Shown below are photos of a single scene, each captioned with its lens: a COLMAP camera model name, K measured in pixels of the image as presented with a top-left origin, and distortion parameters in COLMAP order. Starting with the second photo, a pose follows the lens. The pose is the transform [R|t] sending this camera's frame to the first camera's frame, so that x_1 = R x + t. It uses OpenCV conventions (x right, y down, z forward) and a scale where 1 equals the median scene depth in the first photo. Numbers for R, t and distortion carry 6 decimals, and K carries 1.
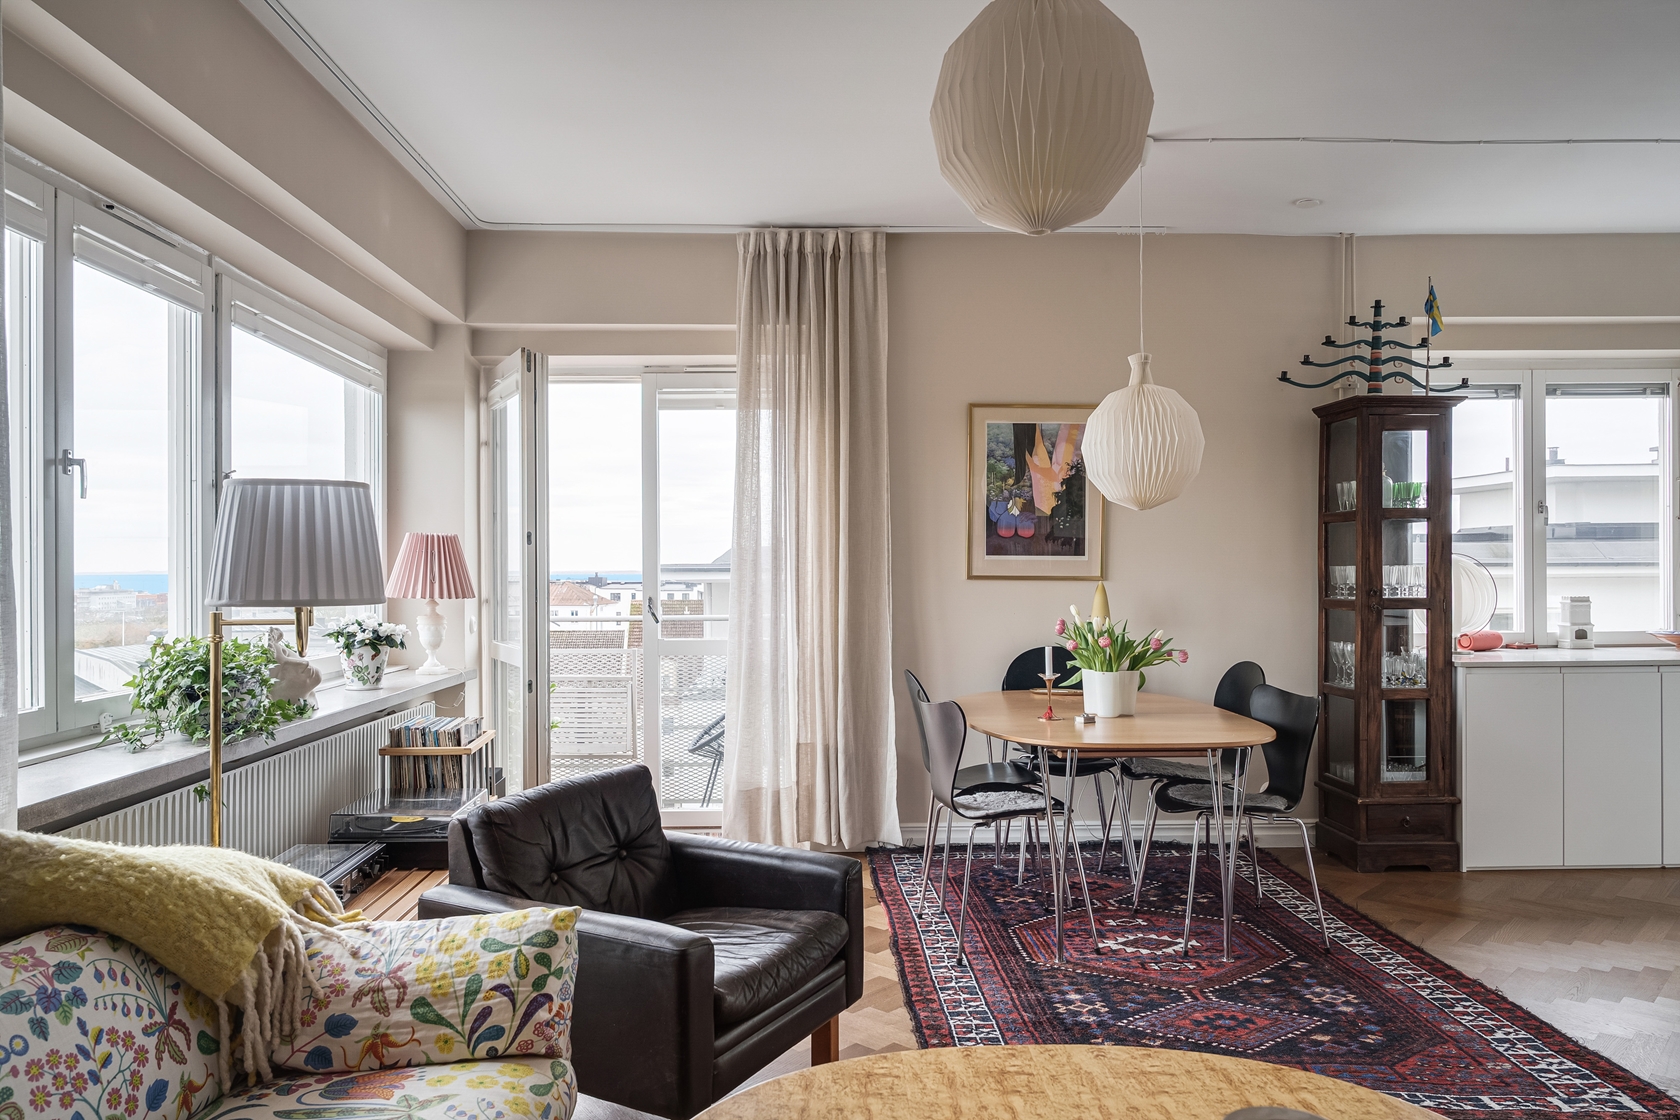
lens RADIAL K [[1137.5, 0, 836.7], [0, 1137.5, 573.5], [0, 0, 1]] dist [-0.007254, 0.004690]
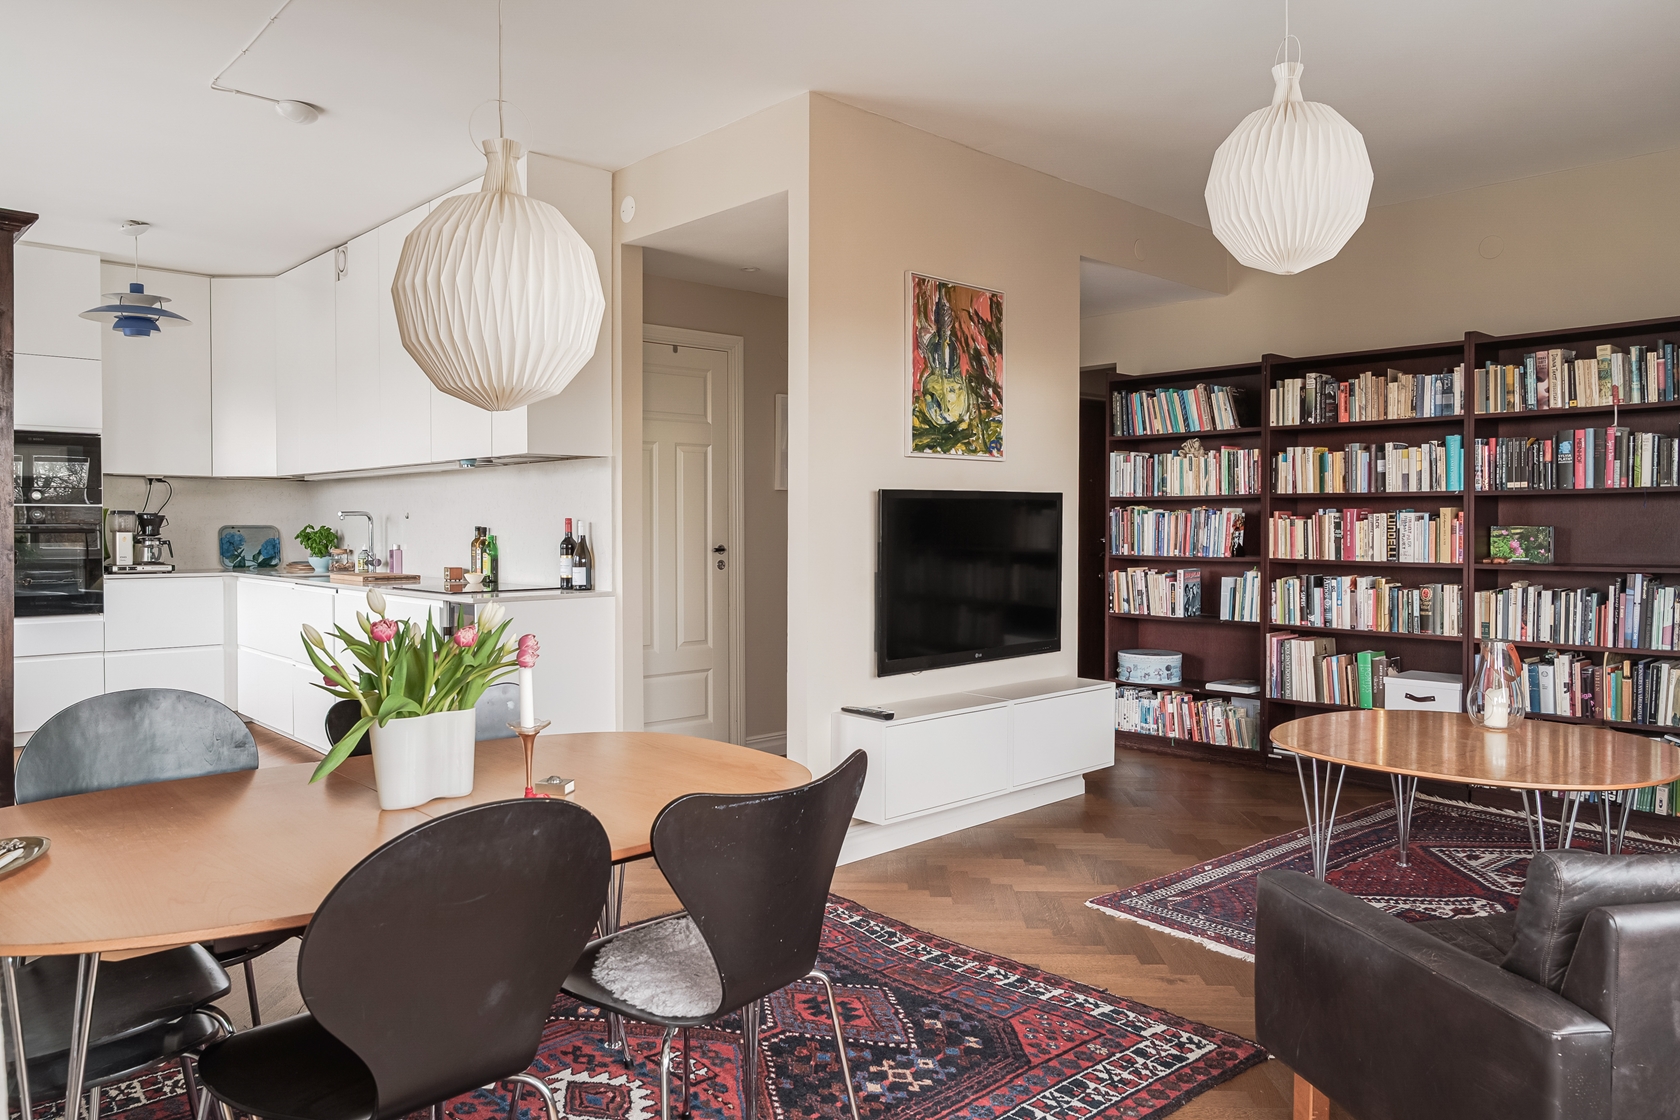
lens RADIAL K [[1137.5, 0, 837.6], [0, 1137.5, 541.5], [0, 0, 1]] dist [-0.007254, 0.004690]
pose [[-0.651880, -0.003002, 0.758316, -0.224836], [0.004604, 0.999958, 0.007916, 0.006330], [-0.758308, 0.008652, -0.651839, 0.999115]]
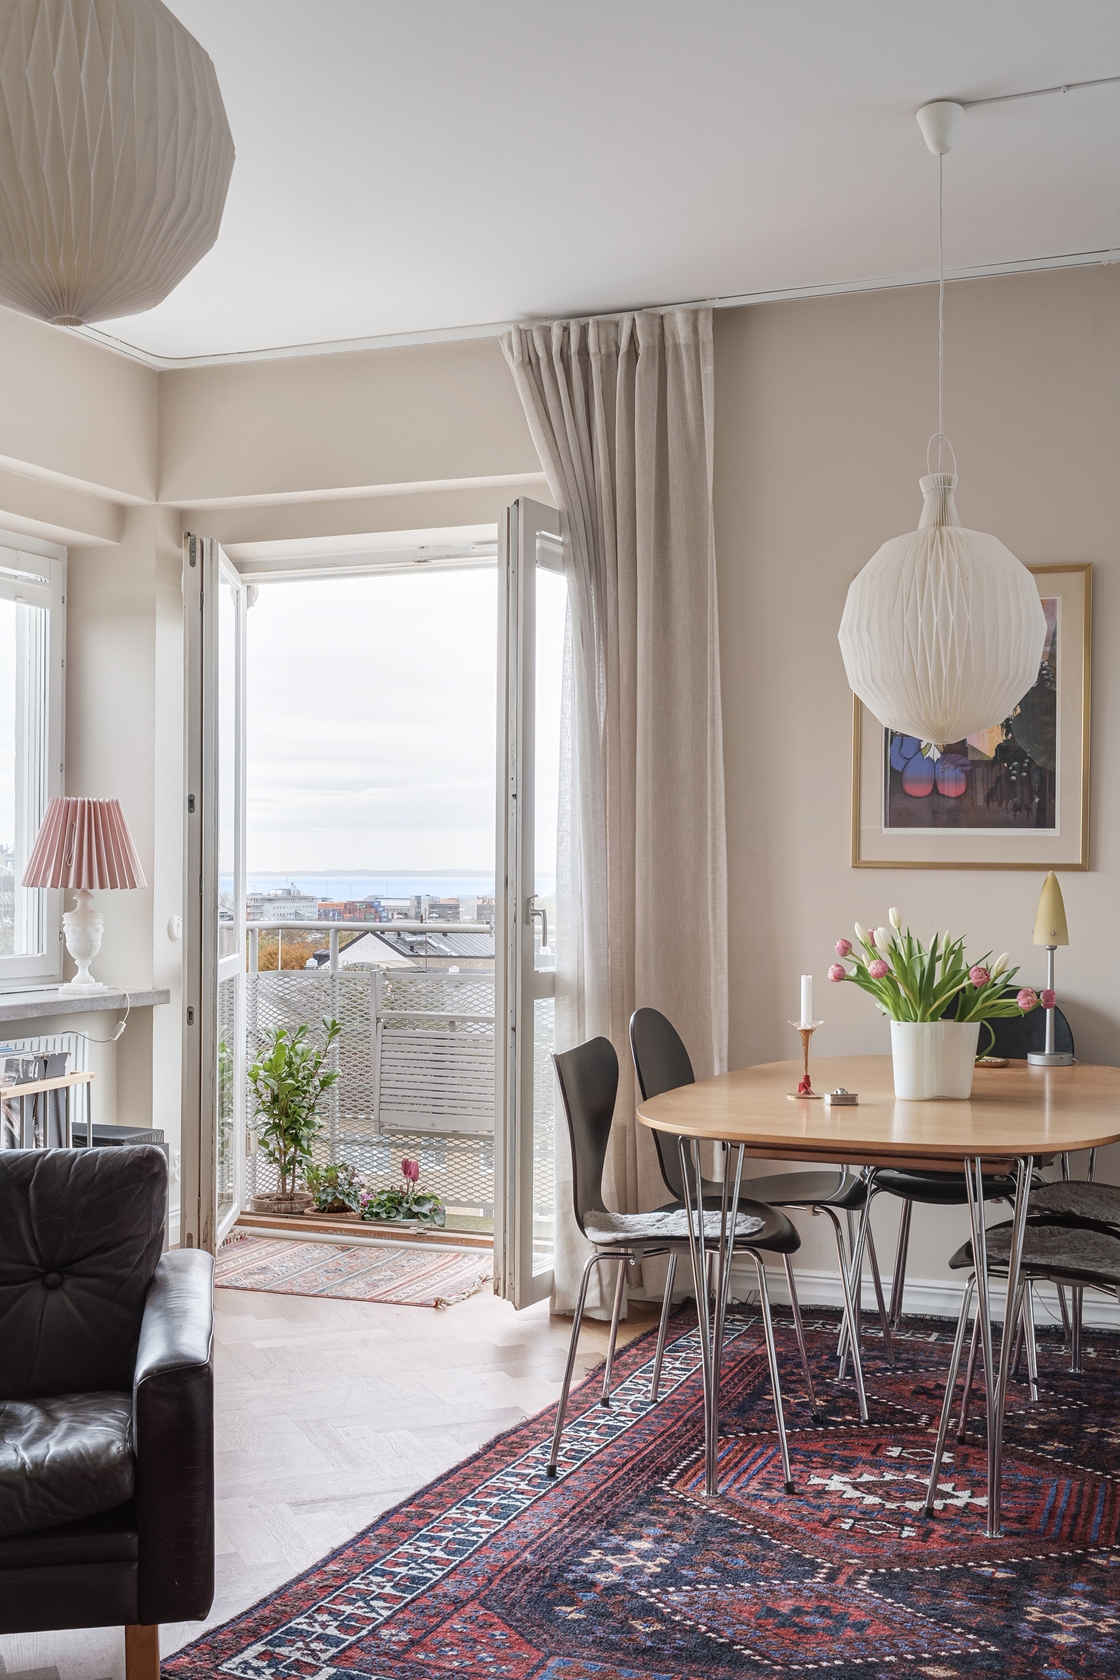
lens RADIAL K [[1826.9, 0, 587.3], [0, 1826.9, 855.4], [0, 0, 1]] dist [-0.007836, 0.000000]
pose [[0.918190, 0.002946, -0.396130, 0.378252], [-0.007695, 0.999916, -0.010400, 0.009924], [0.396066, 0.012598, 0.918136, 0.059932]]
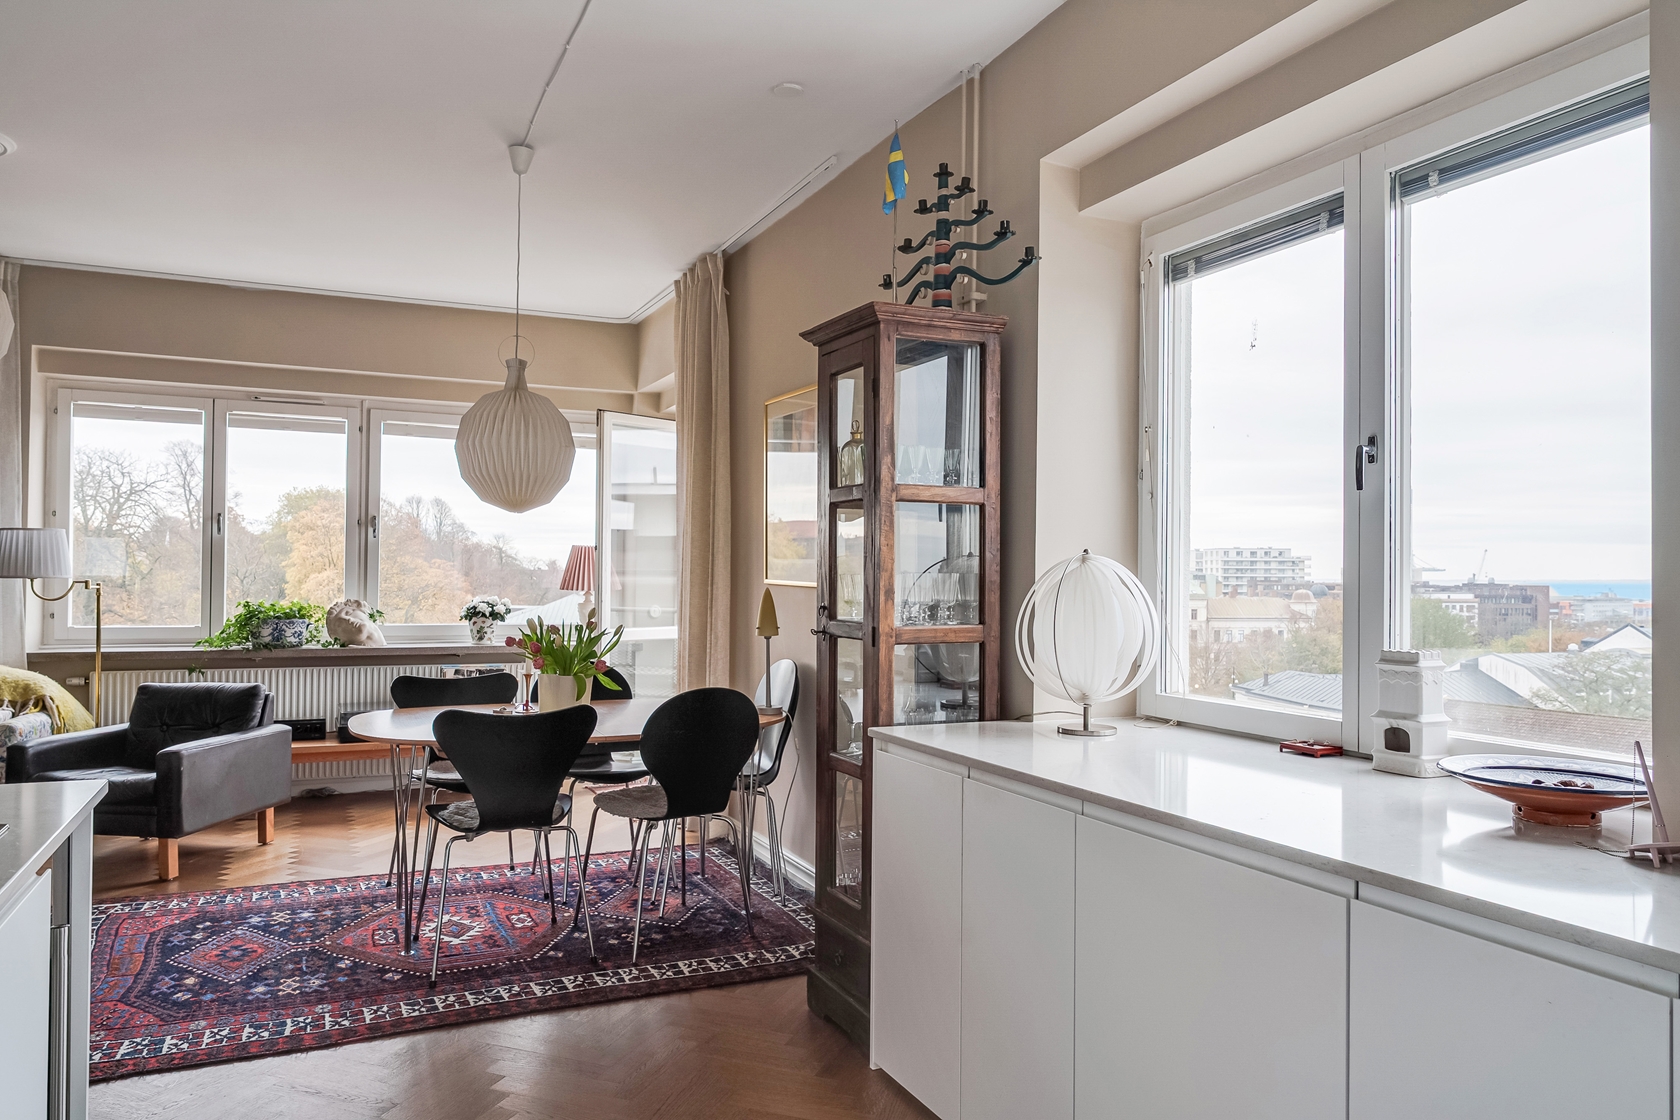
lens RADIAL K [[1137.5, 0, 843.5], [0, 1137.5, 566.9], [0, 0, 1]] dist [-0.007254, 0.004690]
pose [[0.396498, 0.003166, -0.918030, 1.051574], [-0.013912, 0.999900, -0.002561, -0.007976], [0.917930, 0.013787, 0.396503, 0.694479]]
